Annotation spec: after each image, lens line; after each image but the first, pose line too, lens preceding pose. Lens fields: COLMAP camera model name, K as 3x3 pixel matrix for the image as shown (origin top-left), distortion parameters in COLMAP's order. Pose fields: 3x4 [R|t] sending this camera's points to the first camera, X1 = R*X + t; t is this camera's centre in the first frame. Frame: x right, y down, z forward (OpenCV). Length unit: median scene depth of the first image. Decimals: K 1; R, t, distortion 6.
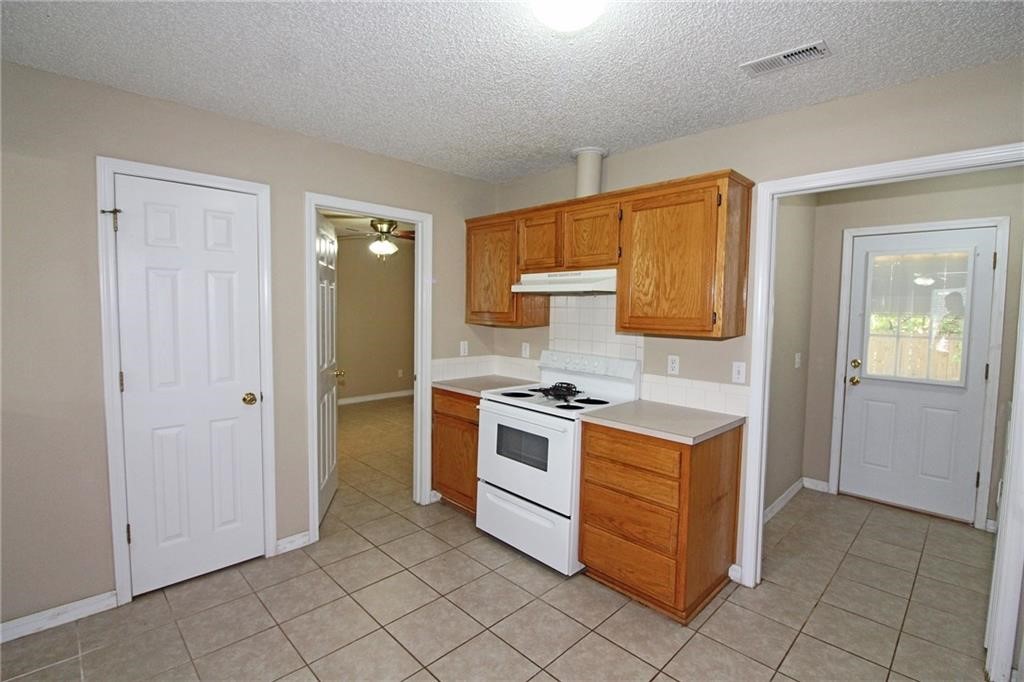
lens RADIAL K [[476.3, 0, 515.8], [0, 476.3, 339.2], [0, 0, 1]] dist [0.000564, -0.000681]
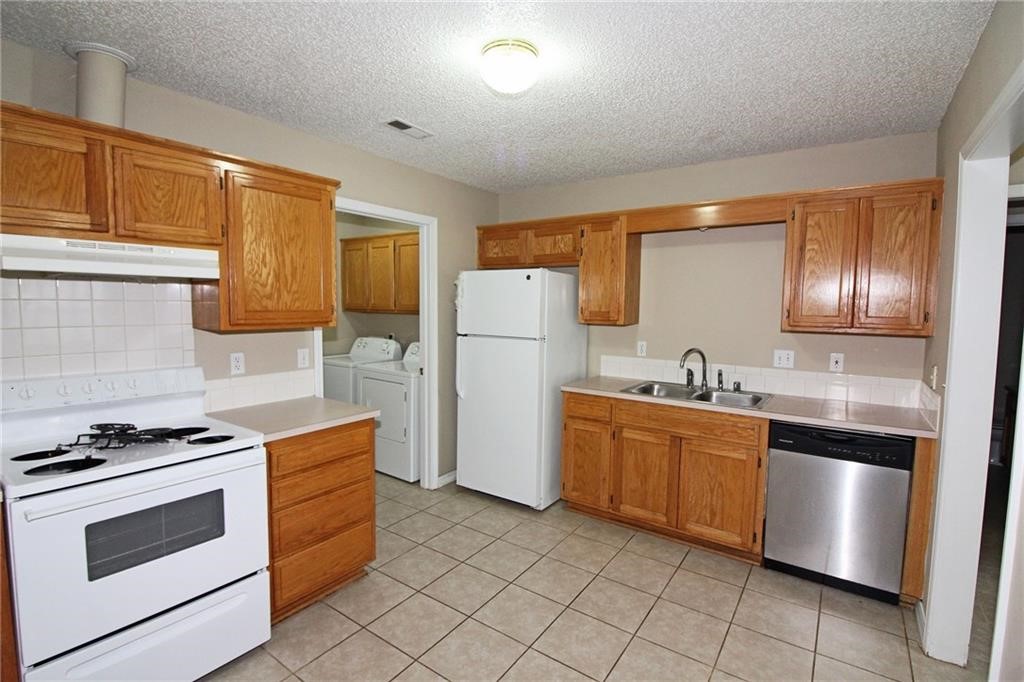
lens RADIAL K [[476.3, 0, 513.3], [0, 476.3, 342.2], [0, 0, 1]] dist [0.000564, -0.000681]
pose [[-0.165399, -0.097850, 0.981361, -0.692533], [0.054835, 0.992614, 0.108214, -0.059940], [-0.984701, 0.071712, -0.158812, 0.692385]]
